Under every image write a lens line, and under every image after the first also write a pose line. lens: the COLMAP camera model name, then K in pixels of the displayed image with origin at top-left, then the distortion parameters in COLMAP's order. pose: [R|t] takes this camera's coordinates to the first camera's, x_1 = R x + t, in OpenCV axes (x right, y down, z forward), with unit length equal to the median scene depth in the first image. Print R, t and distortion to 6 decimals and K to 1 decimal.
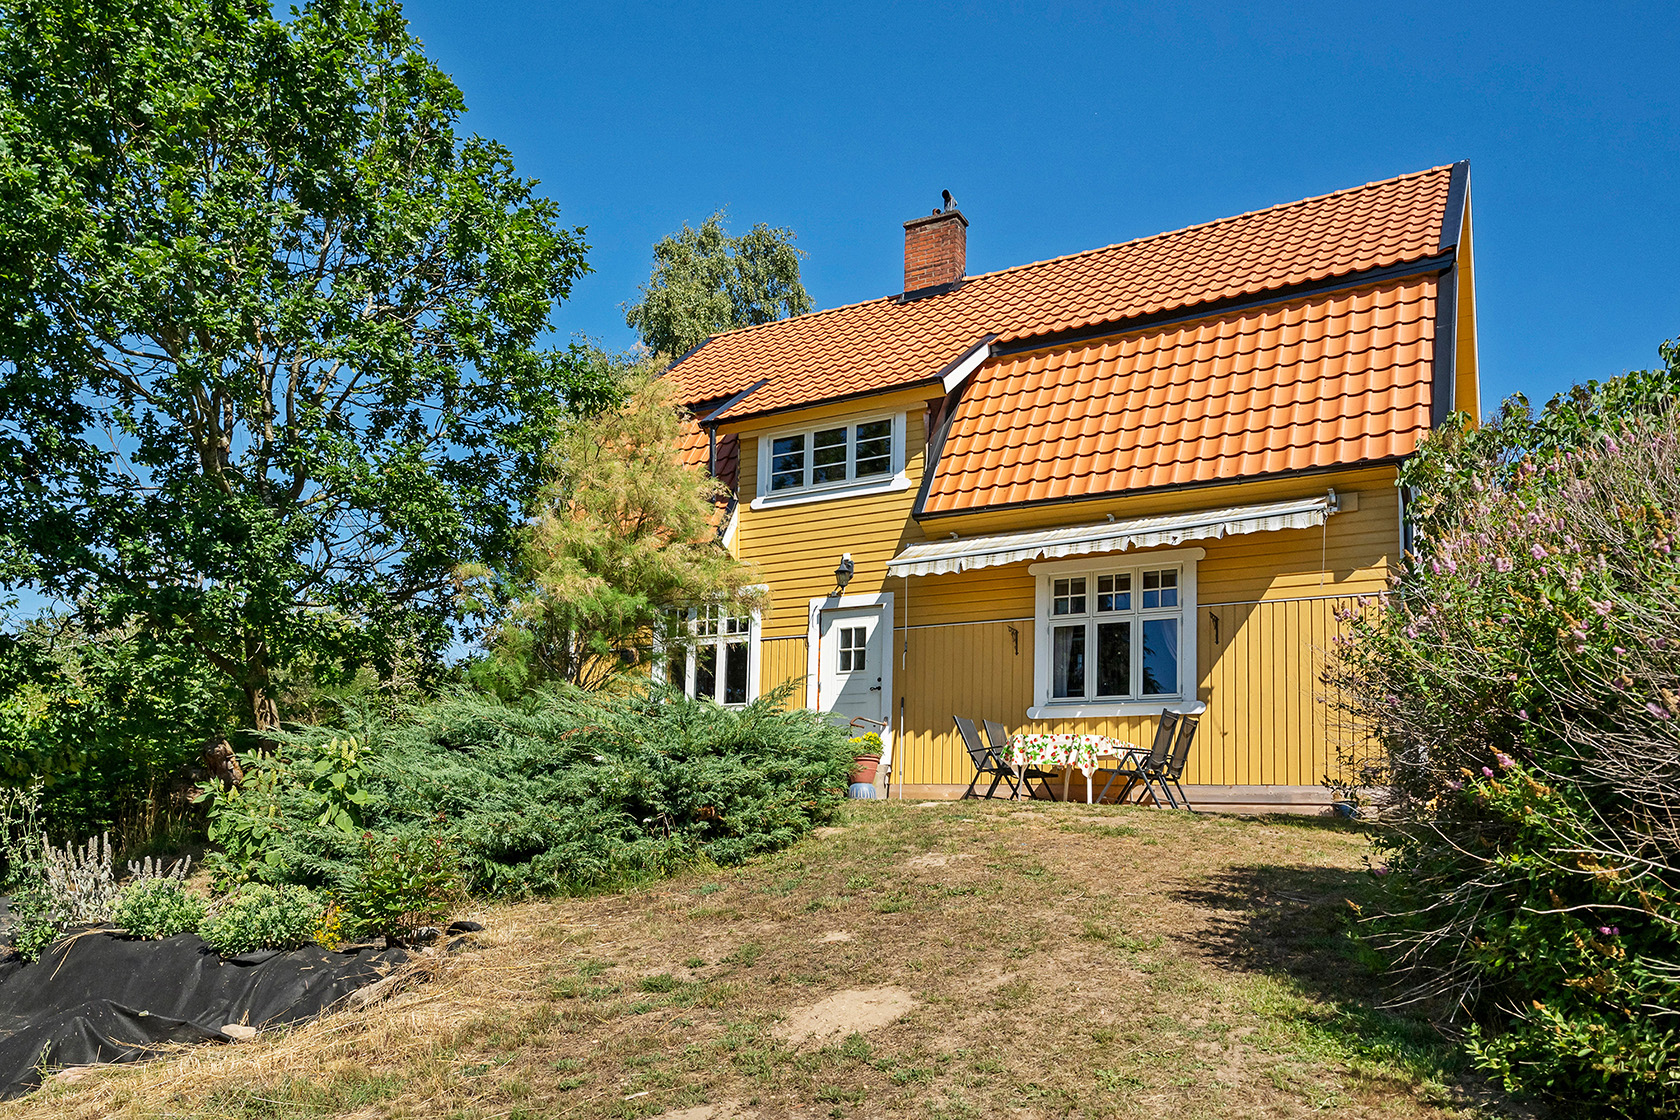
lens RADIAL K [[1177.2, 0, 840.0], [0, 1177.2, 560.0], [0, 0, 1]] dist [-0.001389, -0.000241]
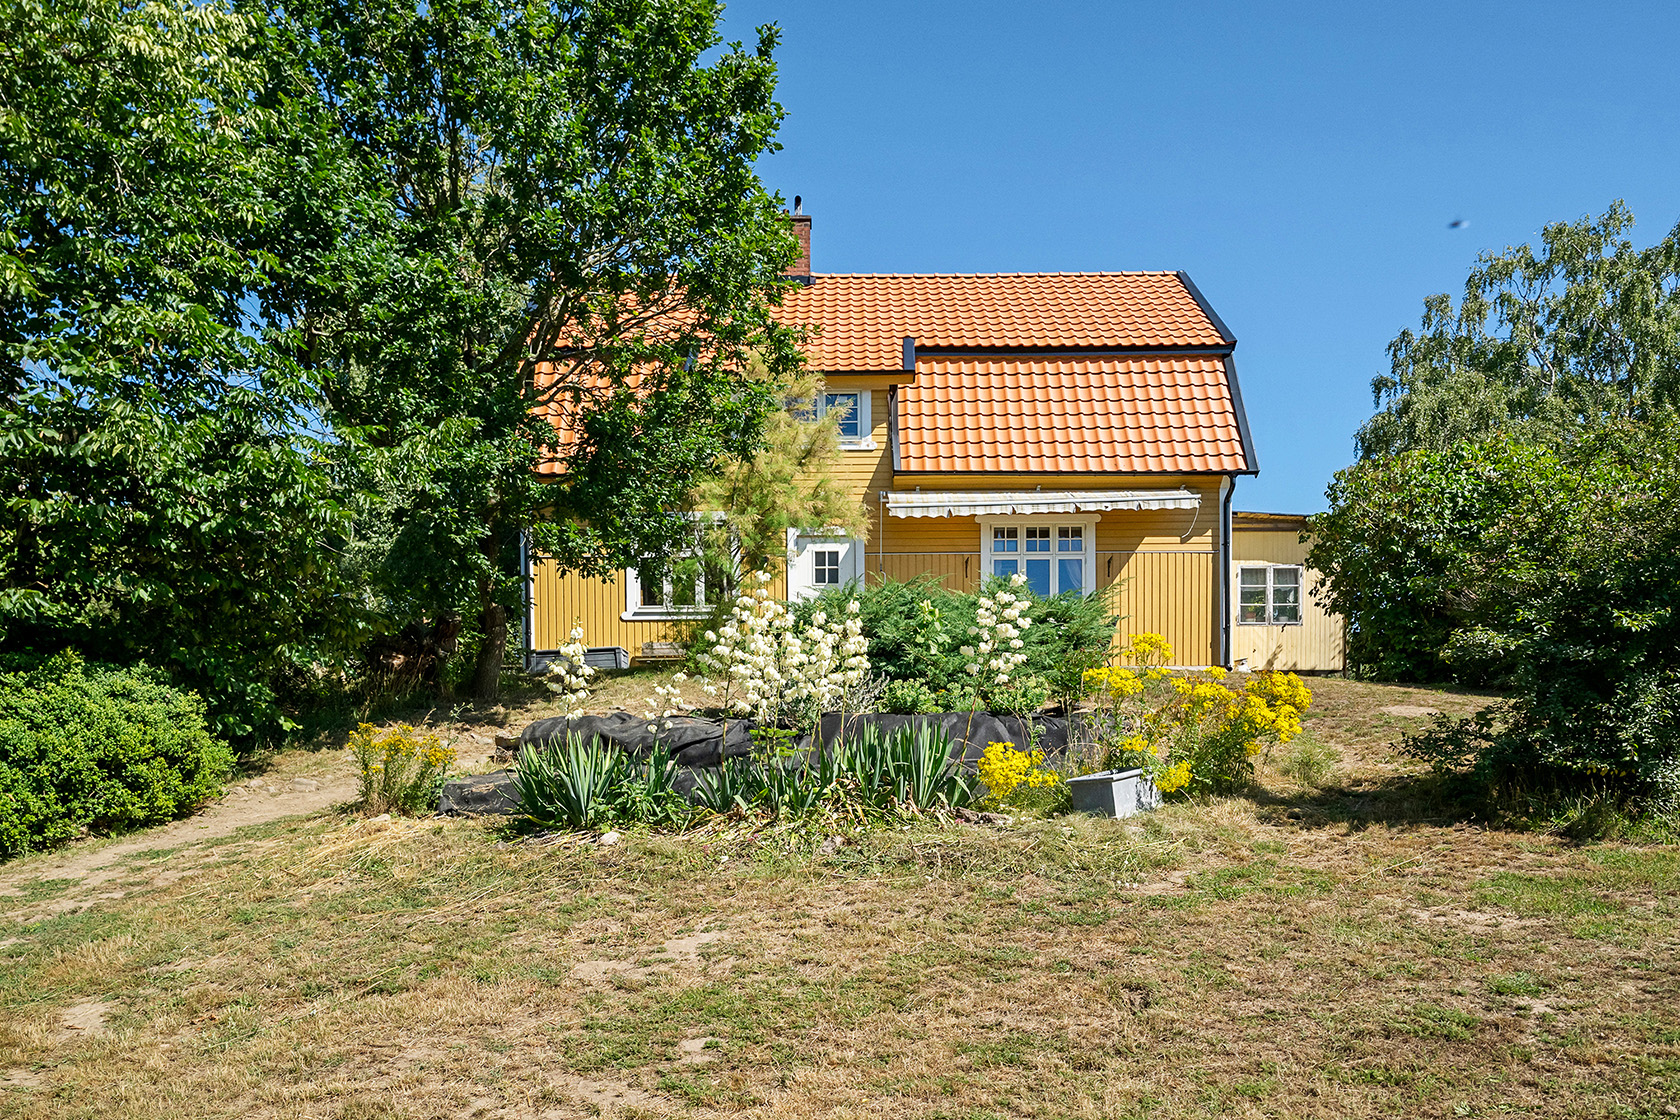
lens RADIAL K [[1177.2, 0, 840.0], [0, 1177.2, 560.0], [0, 0, 1]] dist [-0.001389, -0.000241]
pose [[0.870864, 0.060647, 0.487767, -0.711043], [-0.086292, 0.995810, 0.030252, 0.030836], [-0.483889, -0.068436, 0.872449, -0.169816]]
